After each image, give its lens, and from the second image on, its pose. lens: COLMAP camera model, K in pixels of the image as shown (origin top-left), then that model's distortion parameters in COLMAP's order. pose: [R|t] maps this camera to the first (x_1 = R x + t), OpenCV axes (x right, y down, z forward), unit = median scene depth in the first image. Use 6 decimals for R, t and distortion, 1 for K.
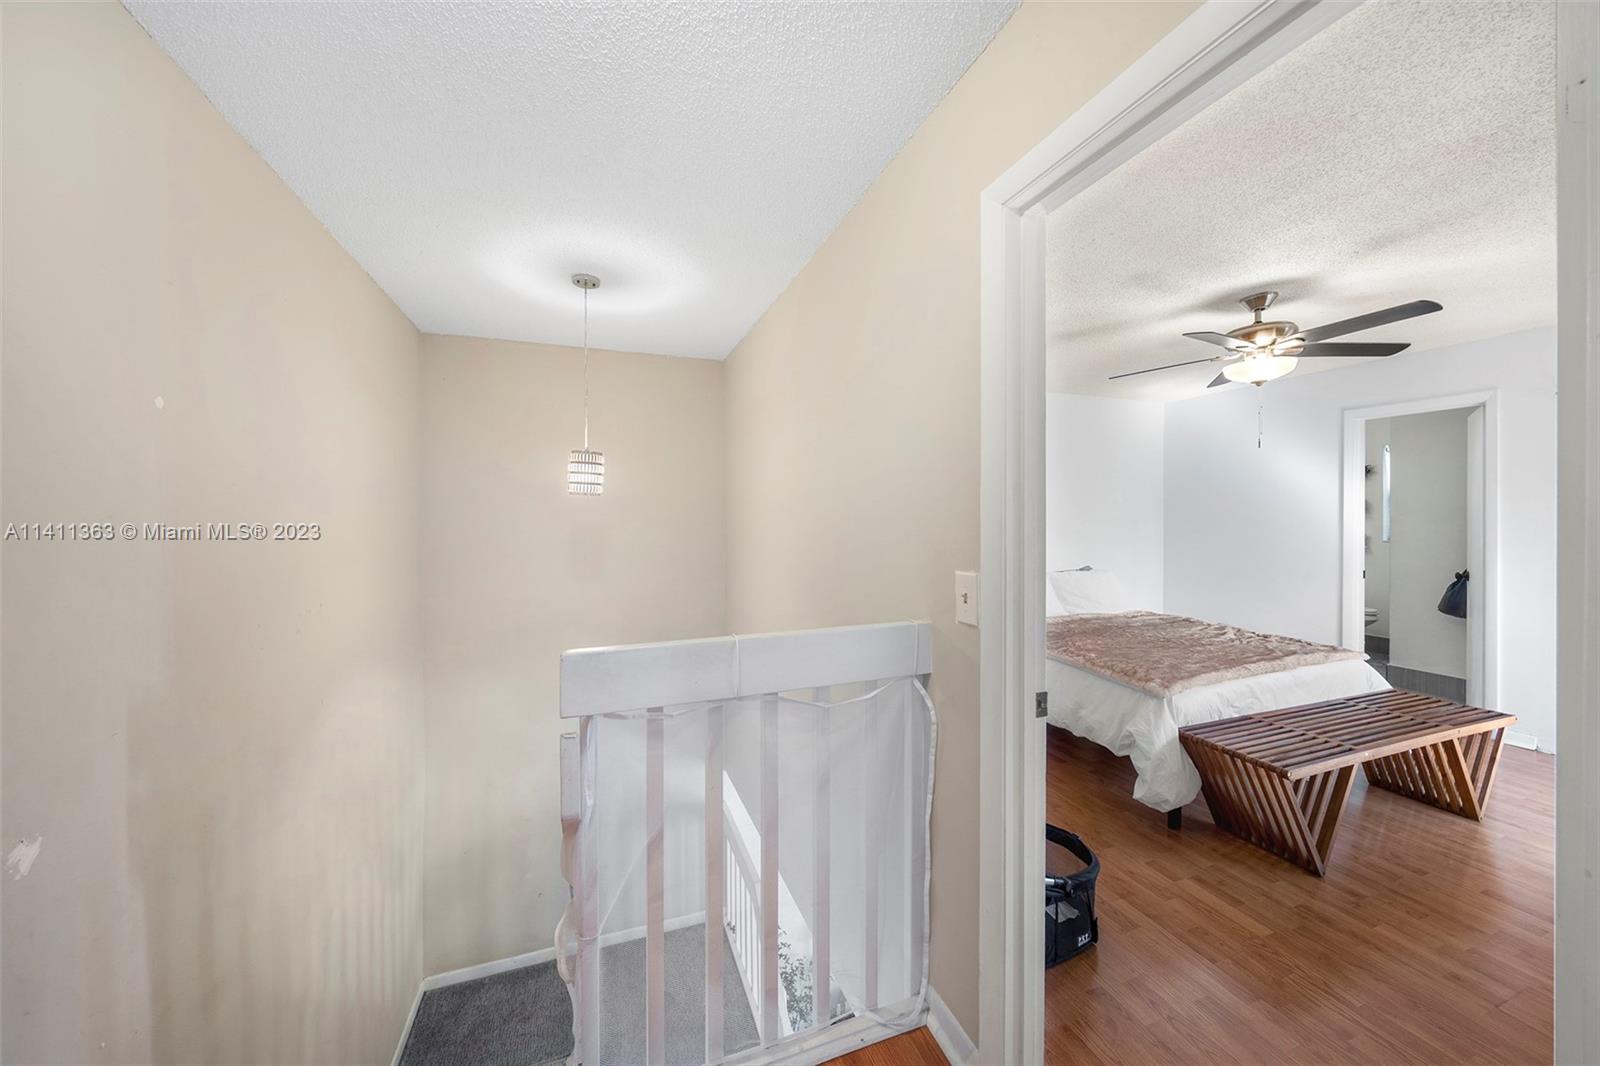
lens RADIAL K [[549.8, 0, 799.9], [0, 549.8, 517.4], [0, 0, 1]] dist [-0.002030, -0.000599]
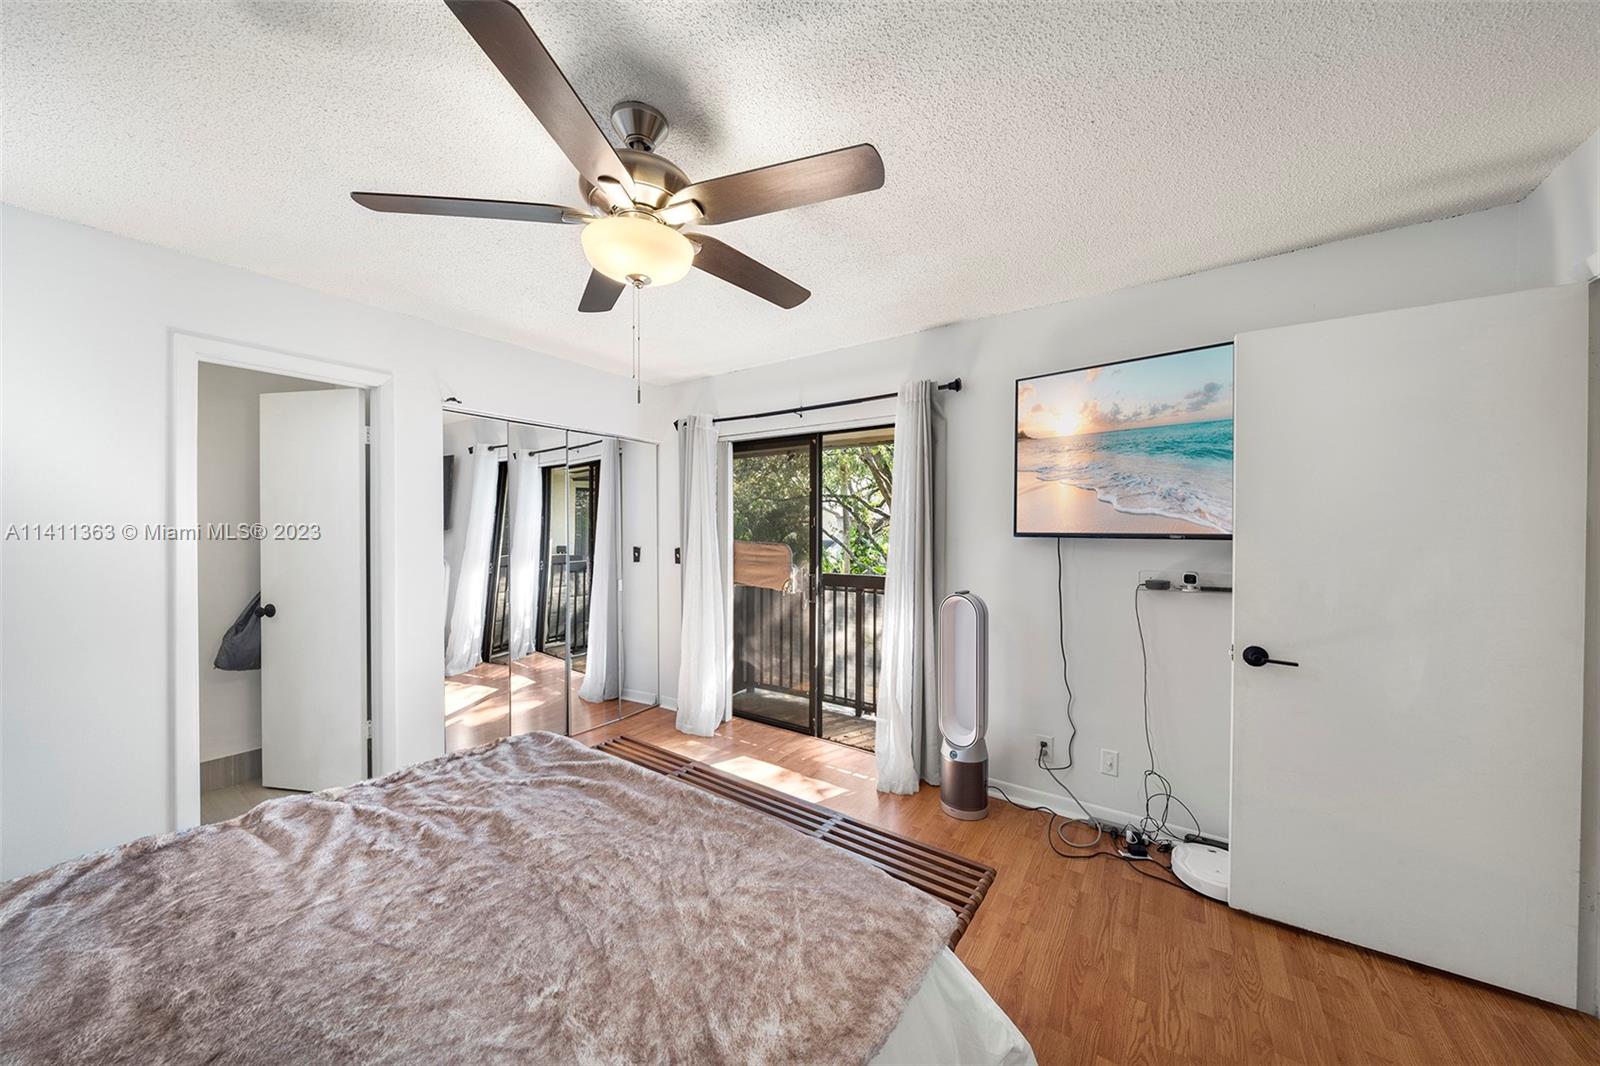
lens RADIAL K [[549.8, 0, 798.6], [0, 549.8, 535.9], [0, 0, 1]] dist [-0.002030, -0.000599]
pose [[-0.575777, -0.009303, 0.817554, 0.327458], [-0.002137, 0.999949, 0.009873, -0.002176], [-0.817604, 0.003937, -0.575768, 1.250244]]
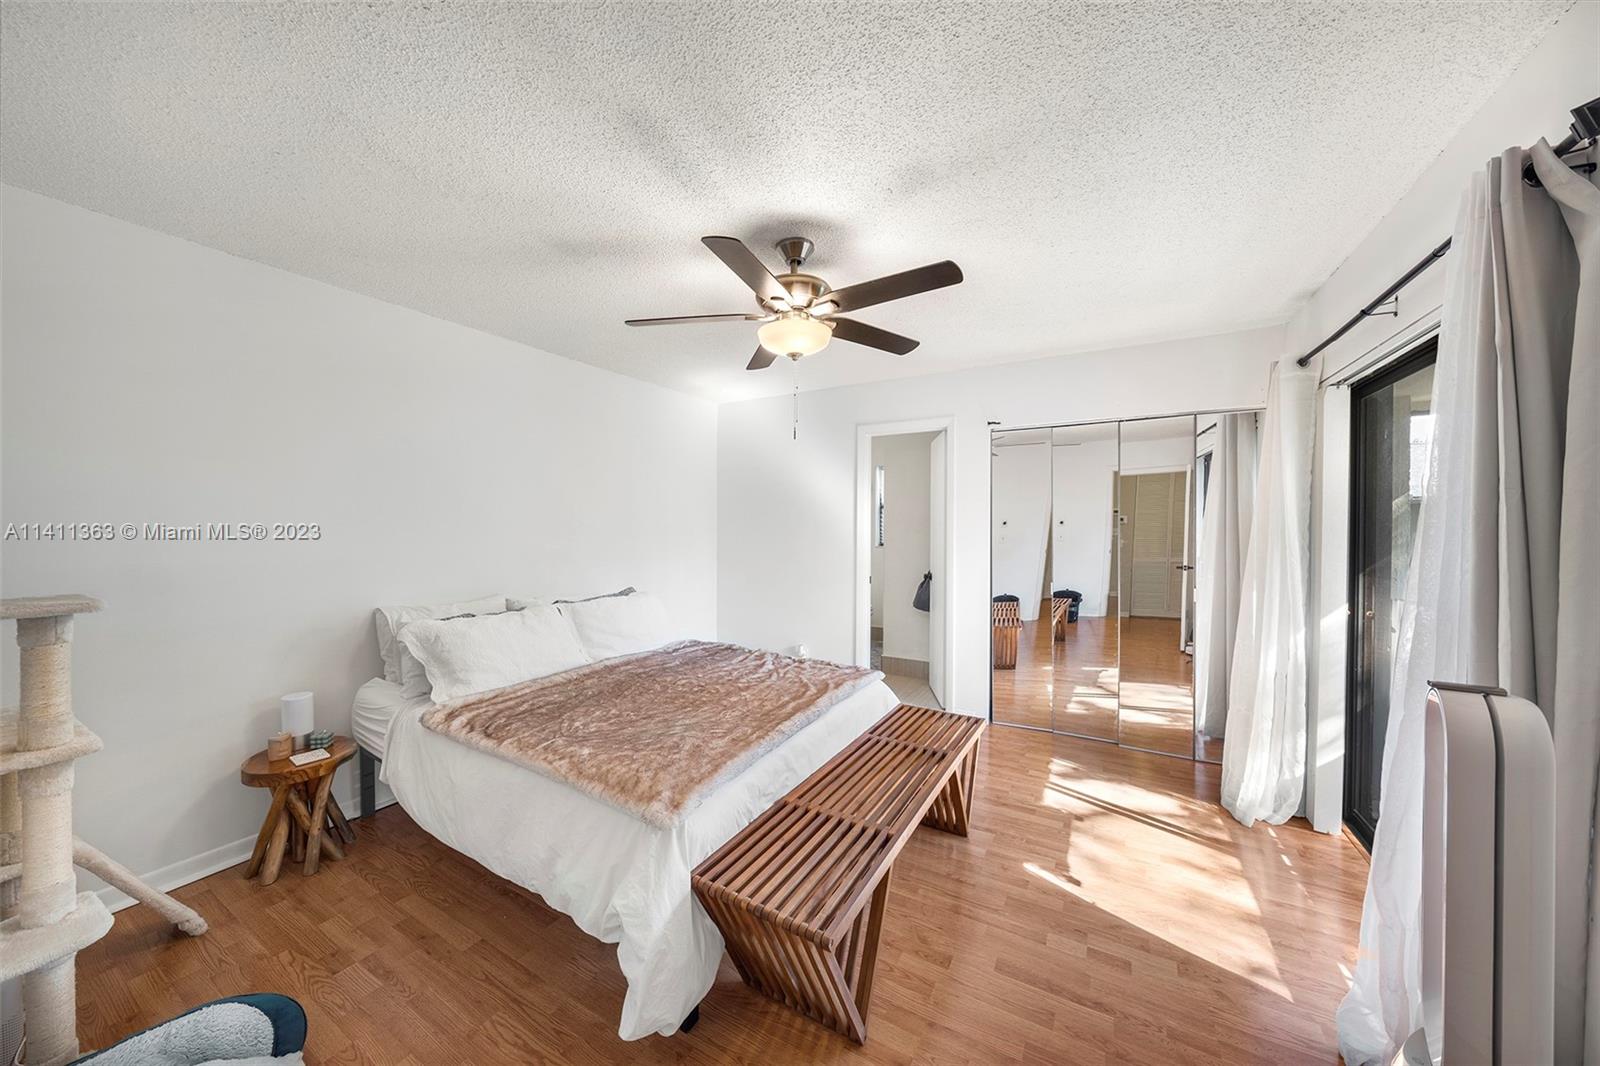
lens RADIAL K [[549.8, 0, 785.7], [0, 549.8, 527.6], [0, 0, 1]] dist [-0.002030, -0.000599]
pose [[0.779337, -0.000983, 0.626604, 0.351164], [-0.001490, 0.999993, 0.003423, -0.002927], [-0.626603, -0.003601, 0.779331, 0.415202]]
